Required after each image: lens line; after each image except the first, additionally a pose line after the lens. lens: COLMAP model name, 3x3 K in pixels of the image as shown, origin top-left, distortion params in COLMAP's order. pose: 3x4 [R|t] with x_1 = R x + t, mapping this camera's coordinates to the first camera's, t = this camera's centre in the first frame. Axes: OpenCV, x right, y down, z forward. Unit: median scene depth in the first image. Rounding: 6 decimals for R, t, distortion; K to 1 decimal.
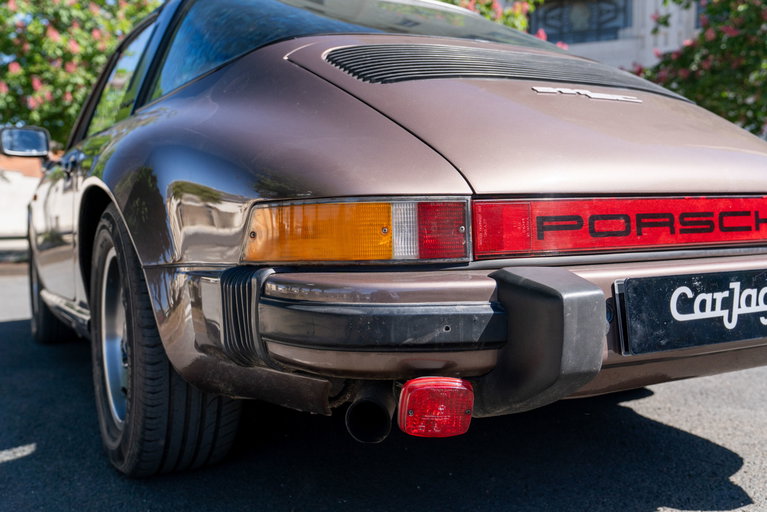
lens RADIAL K [[774.9, 0, 383.5], [0, 774.9, 256.0], [0, 0, 1]] dist [-0.100411, 0.201861]
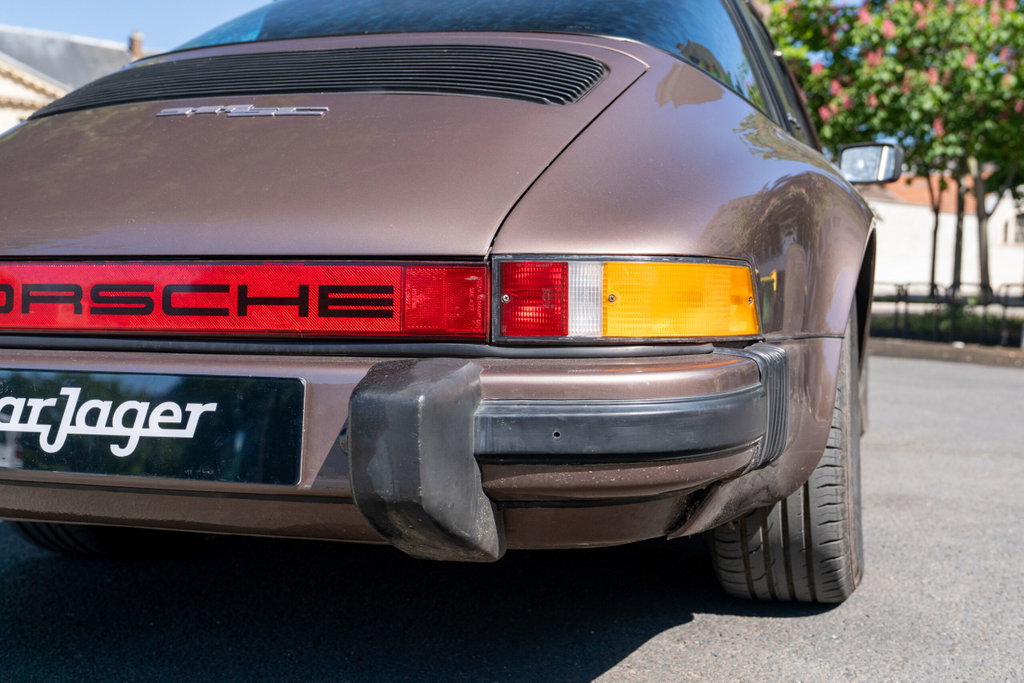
lens RADIAL K [[1089.3, 0, 512.0], [0, 1089.3, 341.5], [0, 0, 1]] dist [0.047568, 0.006036]
pose [[0.711548, 0.063685, -0.699745, 1.423417], [-0.052869, 0.997914, 0.037061, -0.063975], [0.700646, 0.010624, 0.713430, 0.571960]]
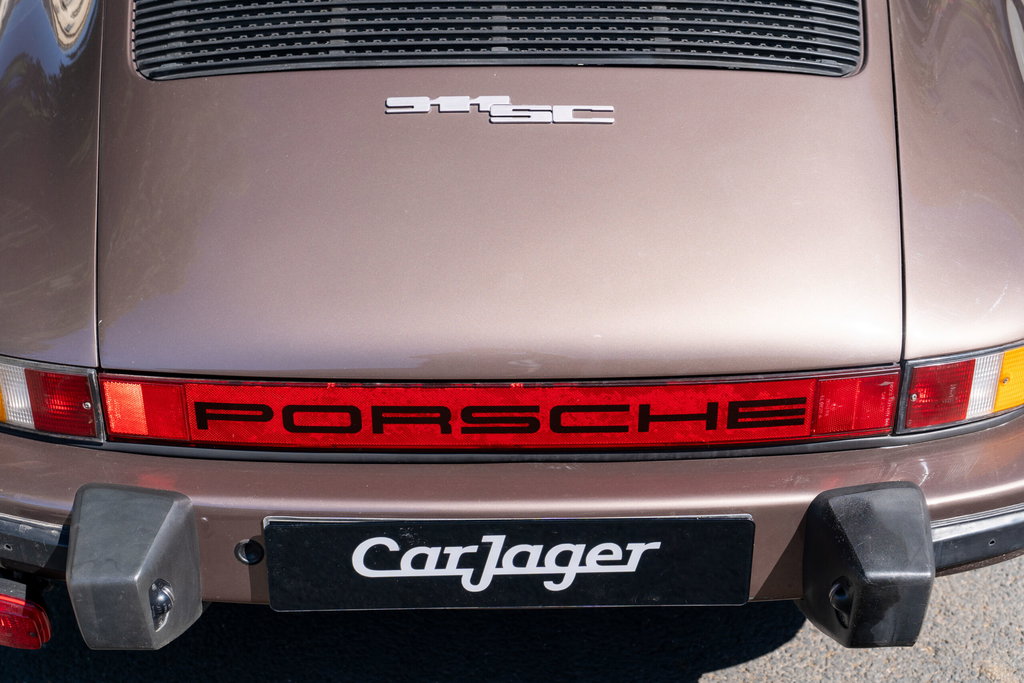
lens RADIAL K [[1396.1, 0, 512.0], [0, 1396.1, 341.5], [0, 0, 1]] dist [0.082344, 0.006734]
pose [[0.889042, 0.257506, -0.378542, 0.891786], [-0.041381, 0.868641, 0.493712, -0.718822], [0.455951, -0.423266, 0.782914, 0.116552]]
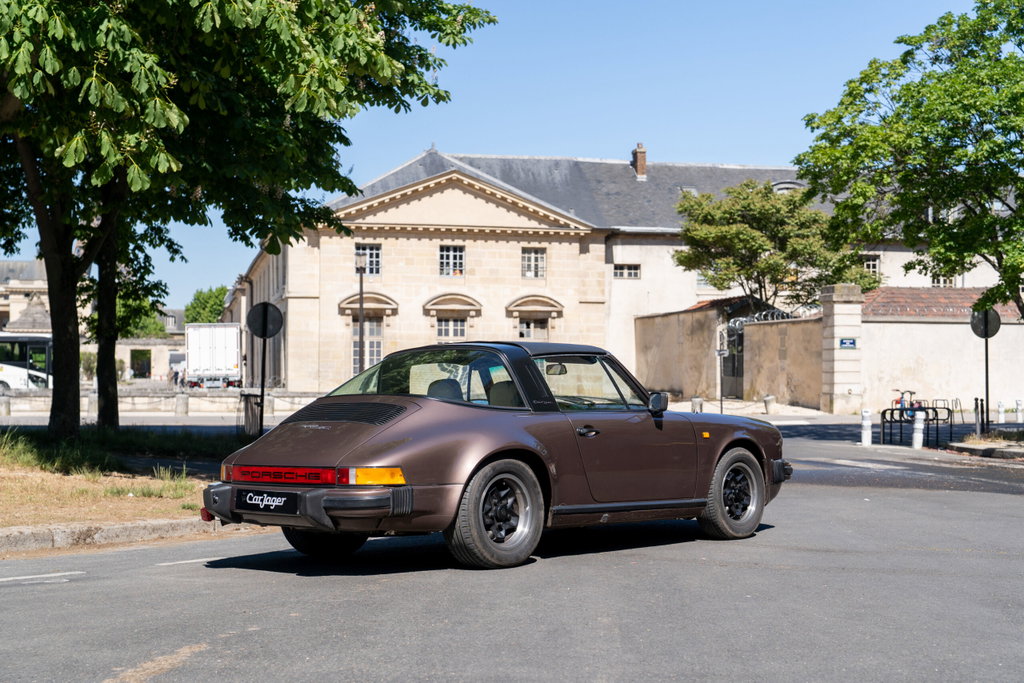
lens RADIAL K [[1396.1, 0, 512.0], [0, 1396.1, 341.5], [0, 0, 1]] dist [0.082344, 0.006734]
pose [[0.333176, -0.026138, -0.942502, 6.522311], [-0.036980, 0.998484, -0.040763, -0.415589], [0.942139, 0.048434, 0.331705, -0.036665]]
